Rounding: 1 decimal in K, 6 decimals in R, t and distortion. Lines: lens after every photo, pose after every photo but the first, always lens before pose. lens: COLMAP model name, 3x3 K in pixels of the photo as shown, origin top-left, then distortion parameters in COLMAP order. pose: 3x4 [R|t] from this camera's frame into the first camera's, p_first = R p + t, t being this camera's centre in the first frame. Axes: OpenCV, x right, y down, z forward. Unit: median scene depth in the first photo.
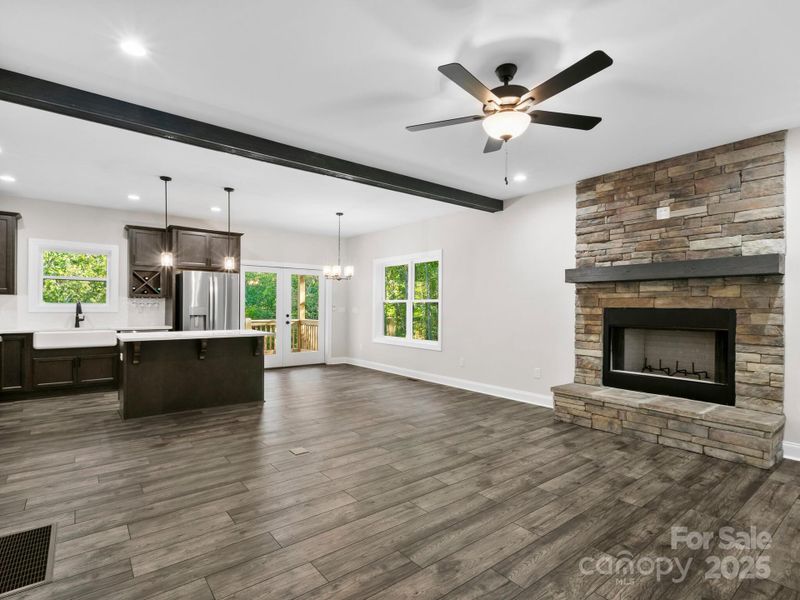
lens RADIAL K [[410.9, 0, 400.2], [0, 410.9, 314.8], [0, 0, 1]] dist [0.000021, -0.001277]
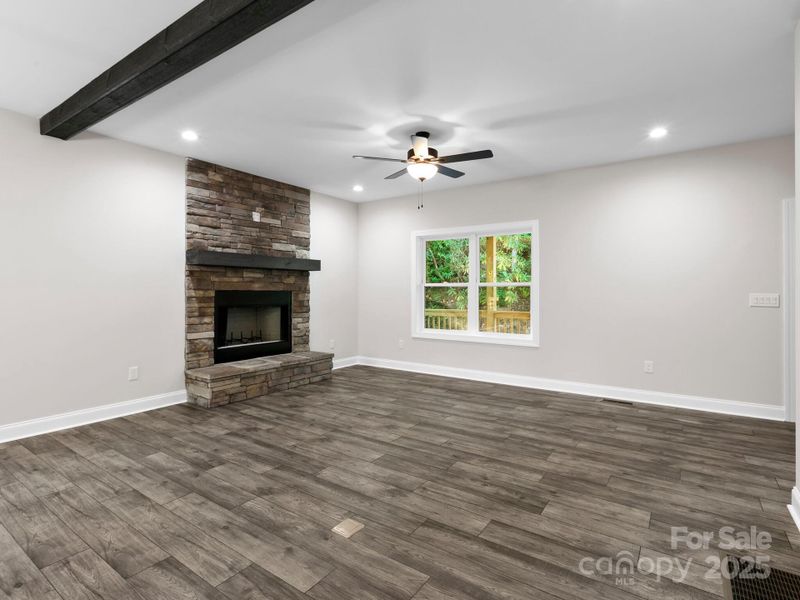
lens RADIAL K [[410.9, 0, 402.7], [0, 410.9, 296.4], [0, 0, 1]] dist [0.000021, -0.001277]
pose [[-0.296541, -0.017712, 0.954856, -0.733584], [0.015608, 0.999605, 0.023389, -0.020984], [-0.954892, 0.021839, -0.296148, 0.950575]]
